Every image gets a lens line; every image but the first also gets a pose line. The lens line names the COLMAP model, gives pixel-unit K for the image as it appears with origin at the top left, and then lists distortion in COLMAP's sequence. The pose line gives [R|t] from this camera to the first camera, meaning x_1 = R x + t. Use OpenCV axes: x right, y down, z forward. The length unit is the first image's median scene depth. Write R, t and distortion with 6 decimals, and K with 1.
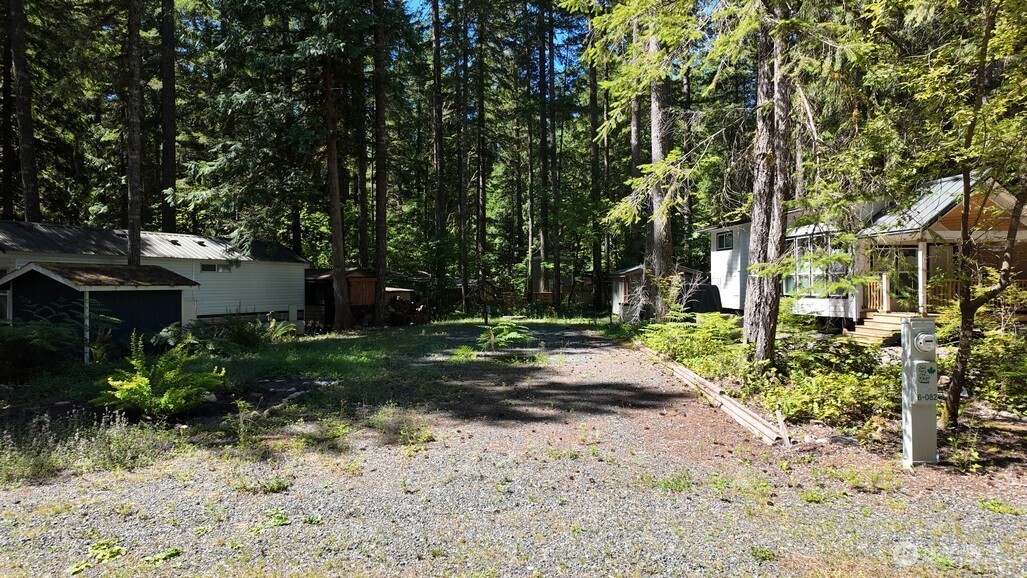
lens RADIAL K [[593.4, 0, 519.1], [0, 593.4, 287.8], [0, 0, 1]] dist [0.050217, -0.043625]
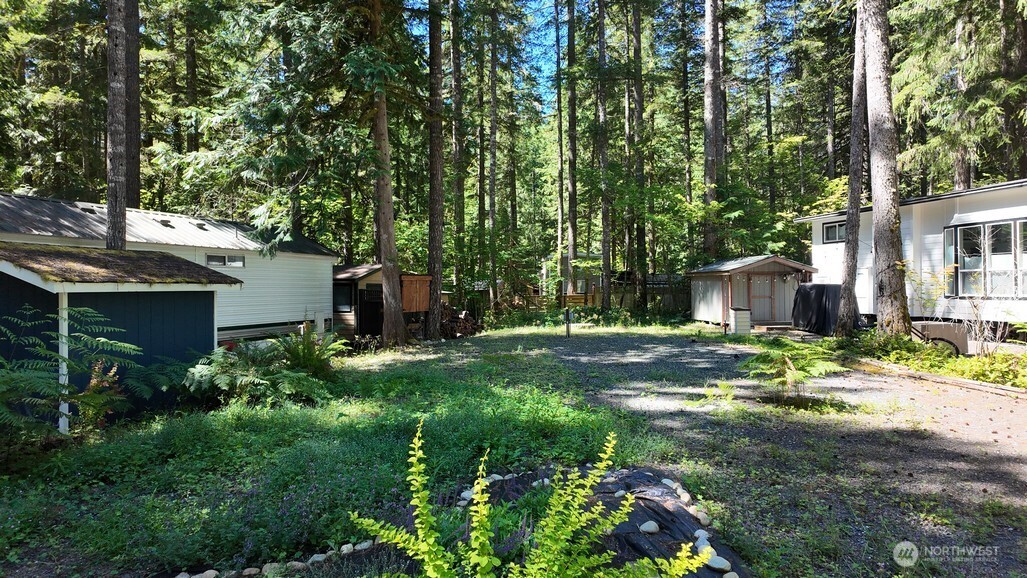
lens RADIAL K [[593.4, 0, 516.3], [0, 593.4, 289.6], [0, 0, 1]] dist [0.050217, -0.043625]
pose [[0.995796, -0.001981, 0.091582, -0.220098], [0.002176, 0.999996, -0.002031, 0.002762], [-0.091577, 0.002222, 0.995795, 0.257367]]
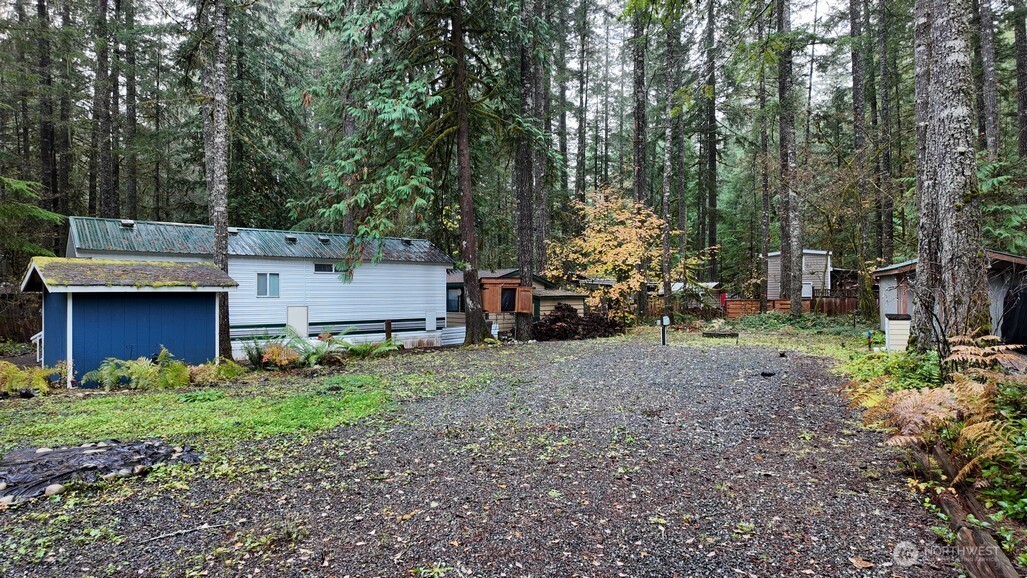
lens RADIAL K [[593.4, 0, 524.0], [0, 593.4, 284.2], [0, 0, 1]] dist [0.050217, -0.043625]
pose [[0.912716, -0.003918, -0.408577, 0.092972], [-0.003757, 0.999831, -0.017980, 0.004312], [0.408578, 0.017946, 0.912547, 0.314634]]
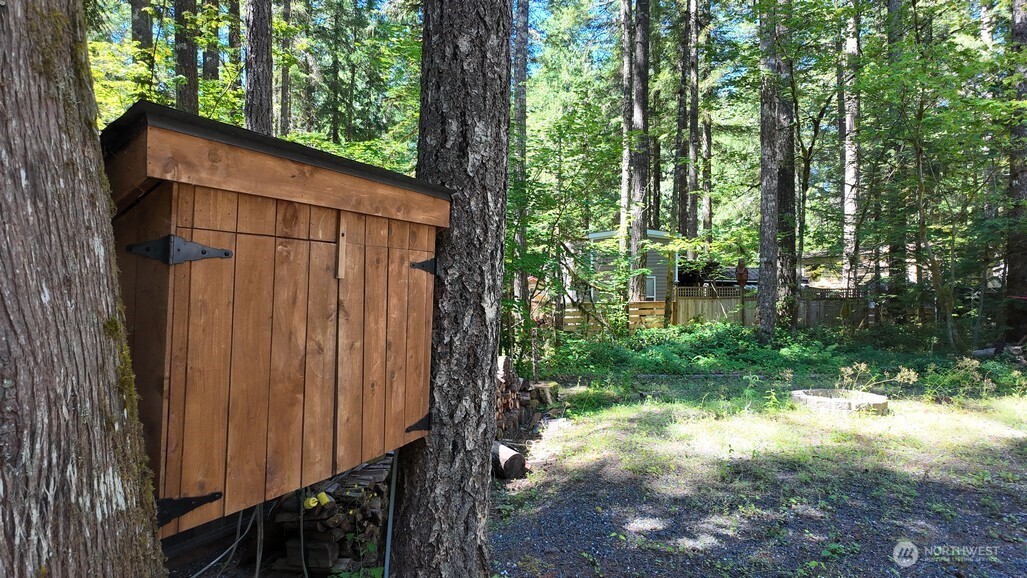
lens RADIAL K [[593.4, 0, 527.0], [0, 593.4, 286.5], [0, 0, 1]] dist [0.050217, -0.043625]
pose [[0.983038, 0.005286, 0.183324, -0.268425], [-0.003398, 0.999938, -0.010609, 0.001185], [-0.183369, 0.009806, 0.982995, 0.970211]]
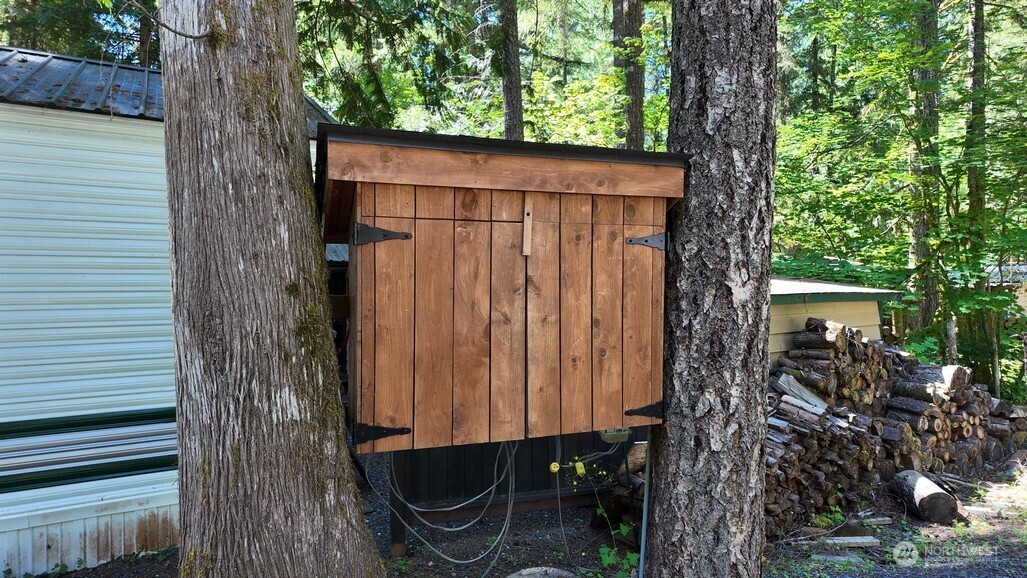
lens RADIAL K [[593.4, 0, 516.8], [0, 593.4, 288.7], [0, 0, 1]] dist [0.050217, -0.043625]
pose [[0.826489, -0.001571, -0.562950, -0.224652], [0.000669, 0.999998, -0.001809, 0.004907], [0.562952, 0.001118, 0.826489, 0.985027]]
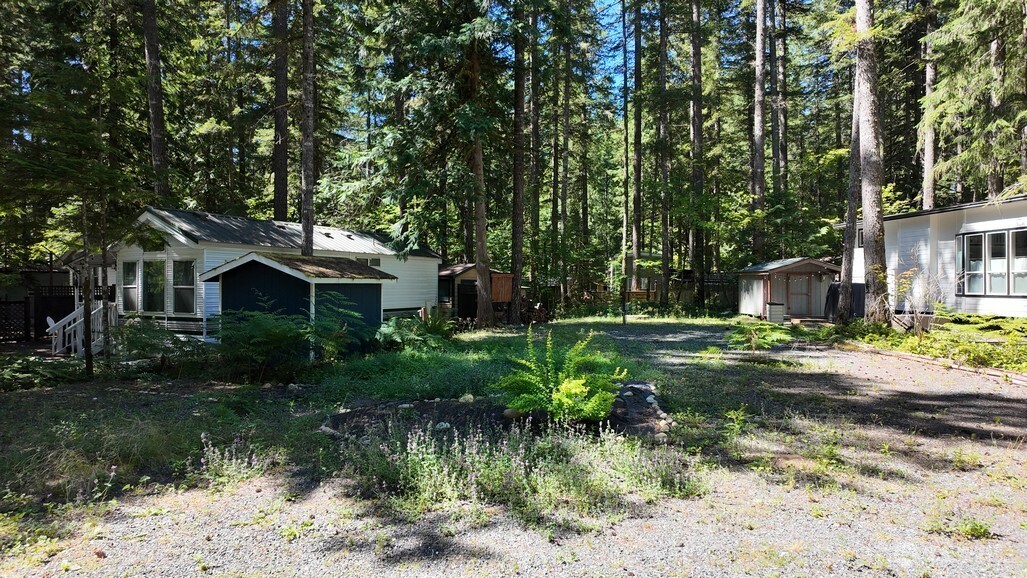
lens RADIAL K [[593.4, 0, 515.5], [0, 593.4, 289.0], [0, 0, 1]] dist [0.050217, -0.043625]
pose [[0.999441, 0.007836, -0.032506, -0.225045], [-0.007734, 0.999965, 0.003281, 0.005426], [0.032530, -0.003028, 0.999466, 0.048468]]
